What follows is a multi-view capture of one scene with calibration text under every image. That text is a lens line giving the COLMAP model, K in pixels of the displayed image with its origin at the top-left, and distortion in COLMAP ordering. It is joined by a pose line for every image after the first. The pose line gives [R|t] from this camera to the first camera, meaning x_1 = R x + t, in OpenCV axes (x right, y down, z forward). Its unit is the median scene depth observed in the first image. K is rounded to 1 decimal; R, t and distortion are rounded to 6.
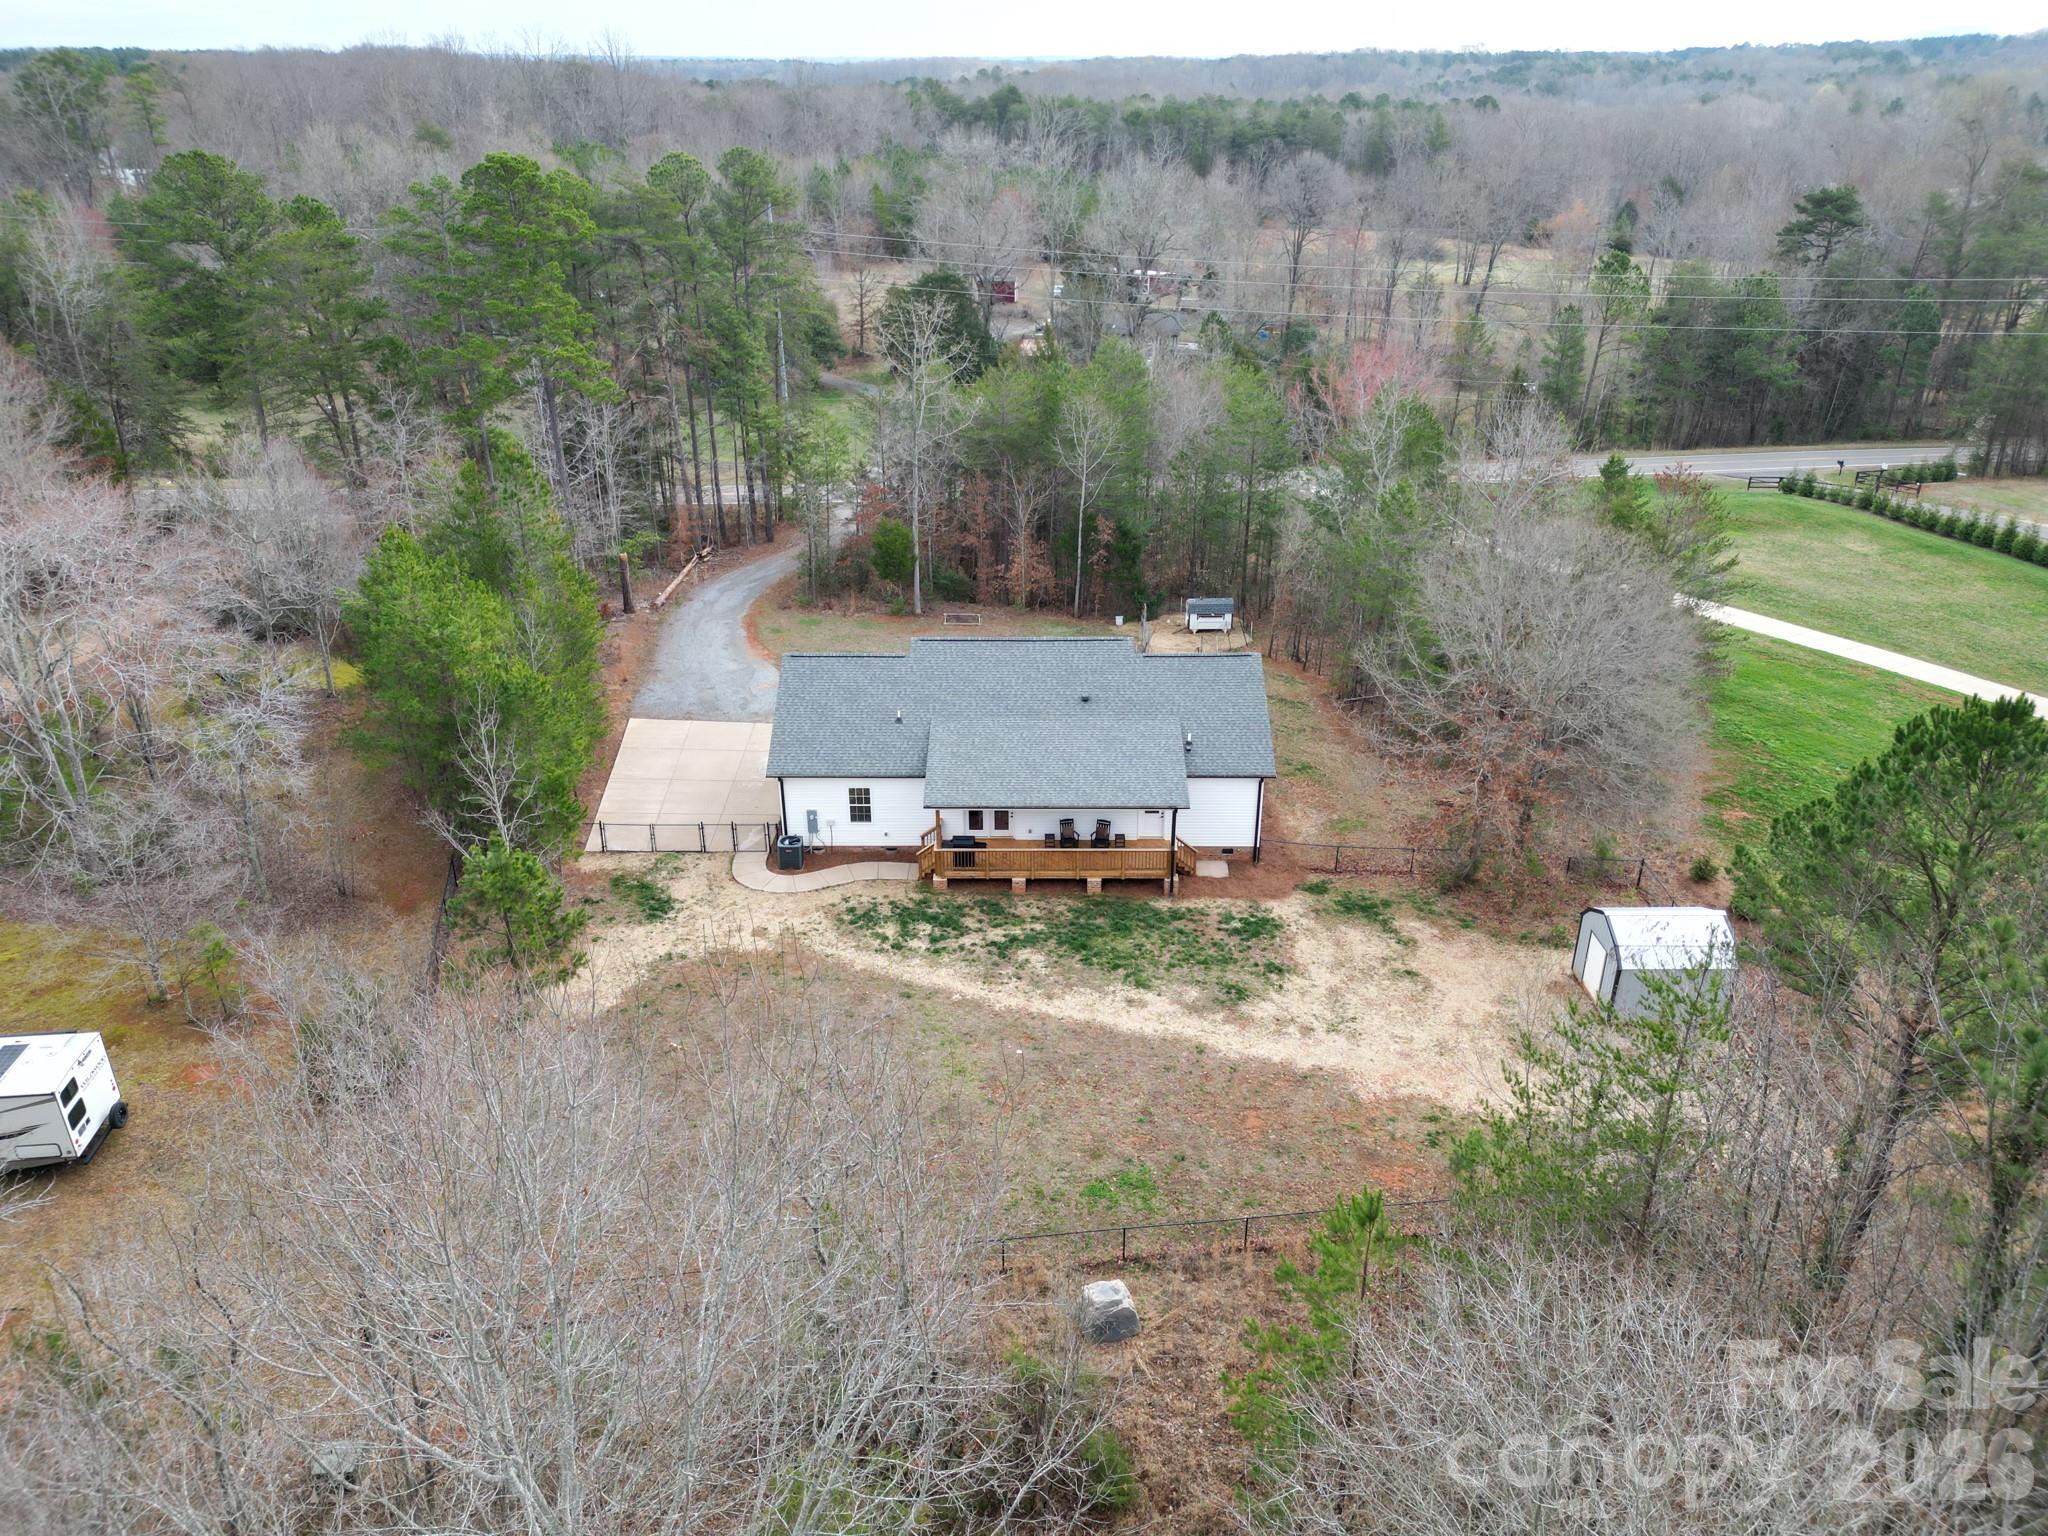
lens RADIAL K [[1417.3, 0, 1023.7], [0, 1417.3, 765.5], [0, 0, 1]] dist [0.053770, -0.001768]
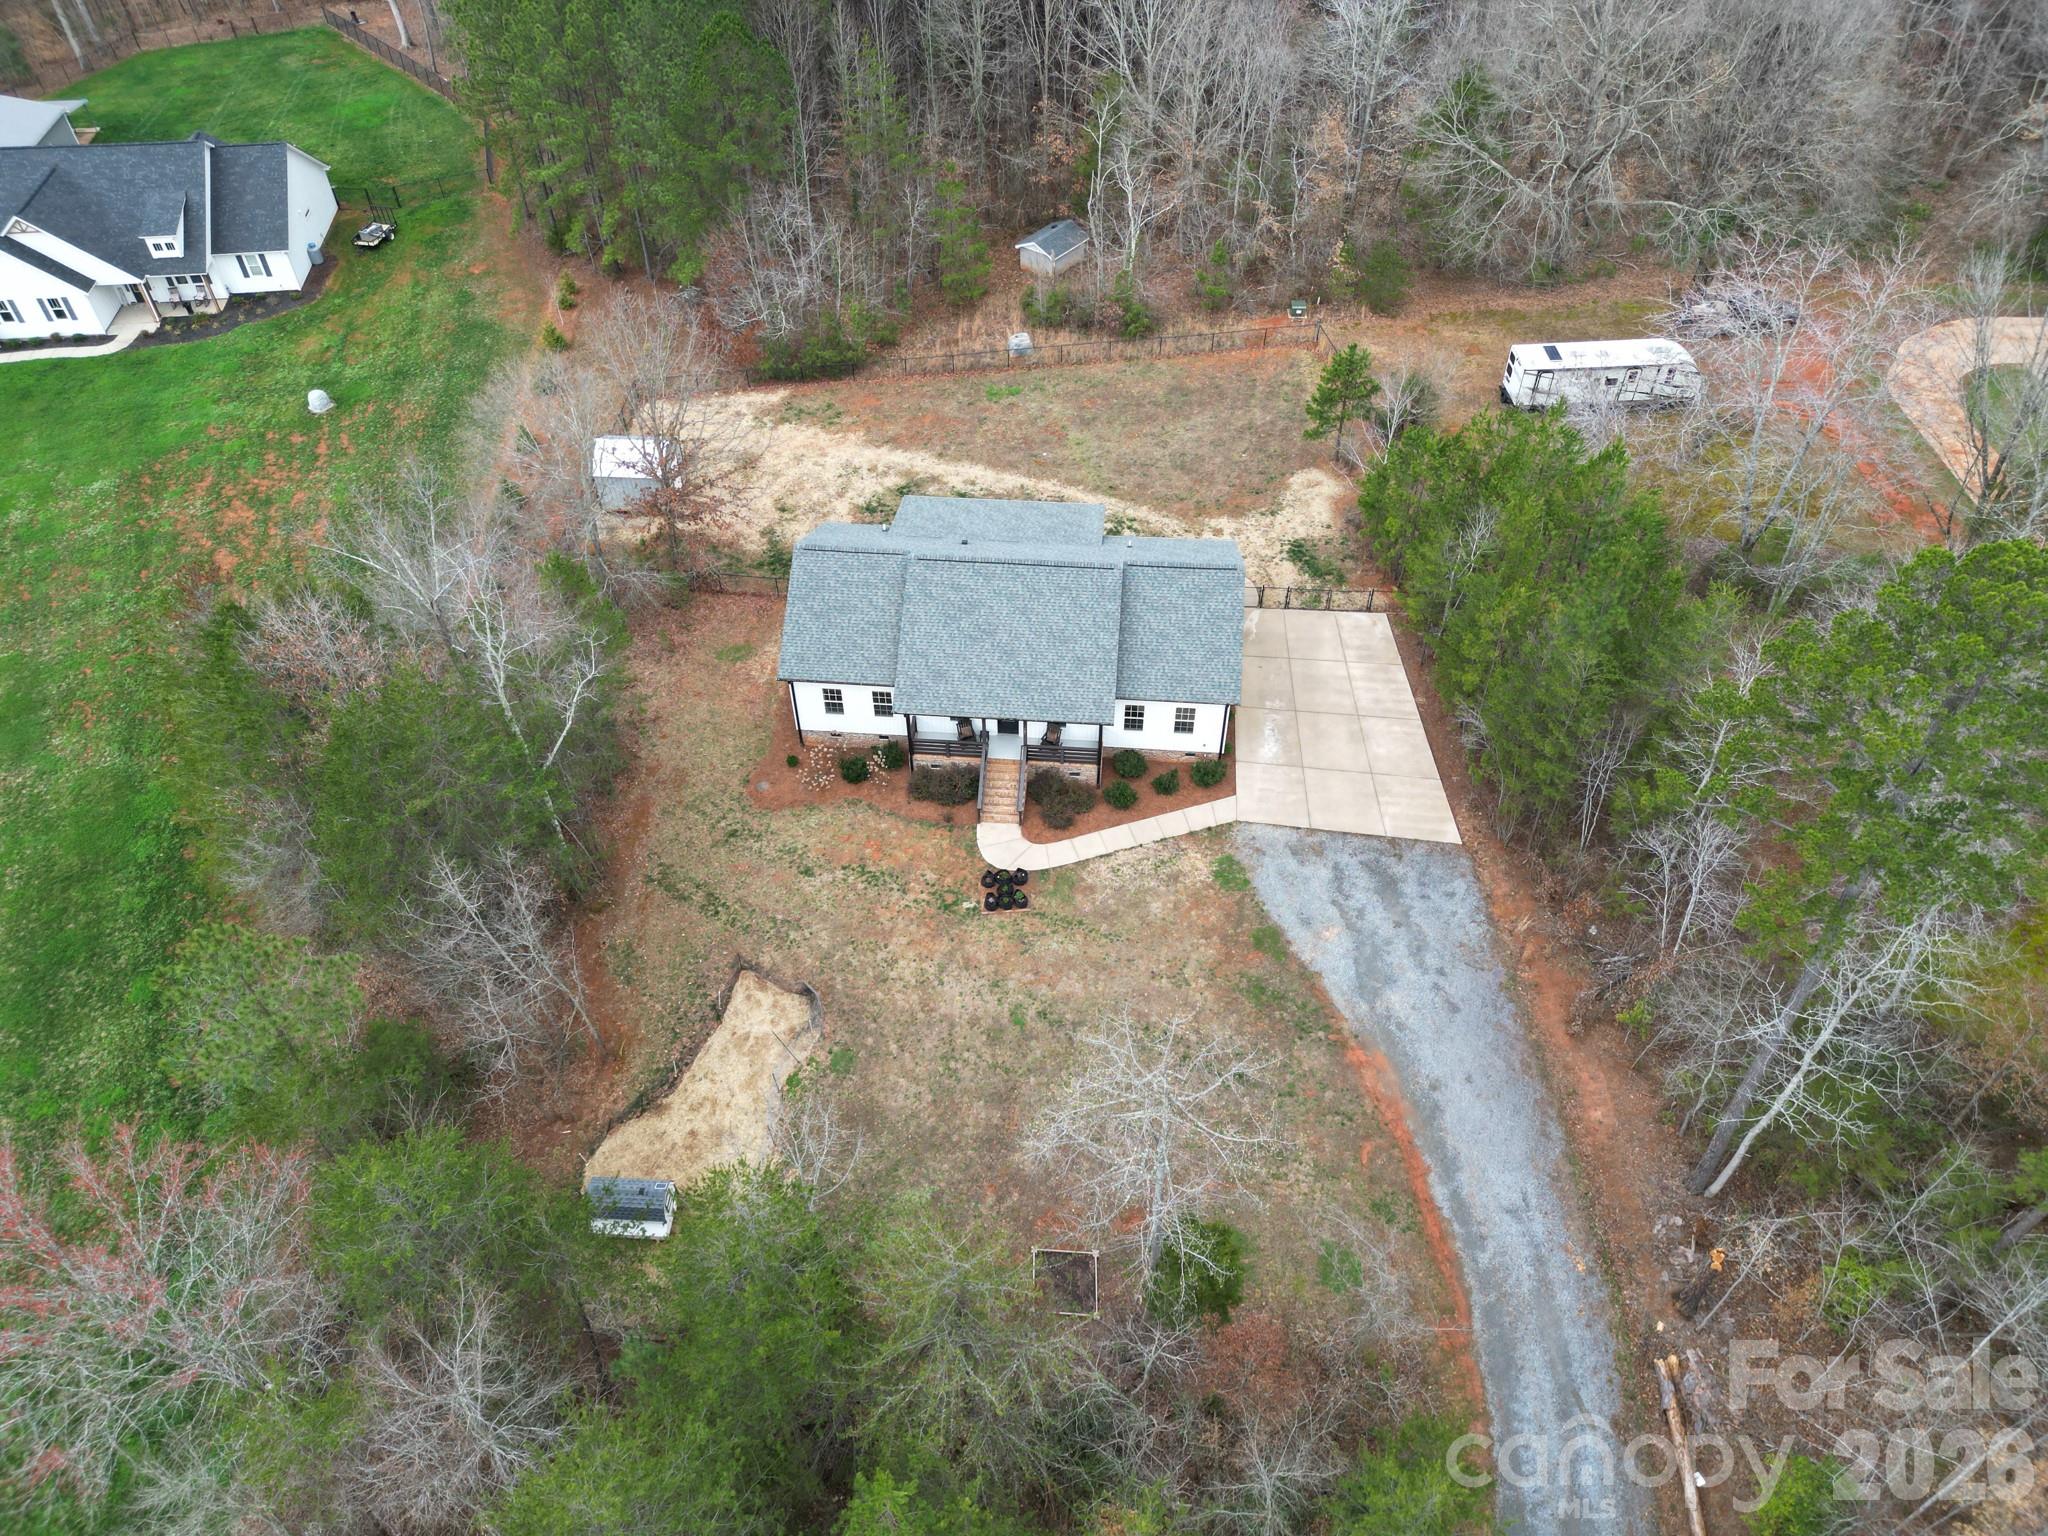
lens RADIAL K [[1417.3, 0, 1022.1], [0, 1417.3, 767.6], [0, 0, 1]] dist [0.053770, -0.001768]
pose [[-0.997069, -0.044474, 0.062254, -0.088570], [0.045676, 0.306742, 0.950696, -1.170943], [-0.061377, 0.950753, -0.303812, 1.661966]]
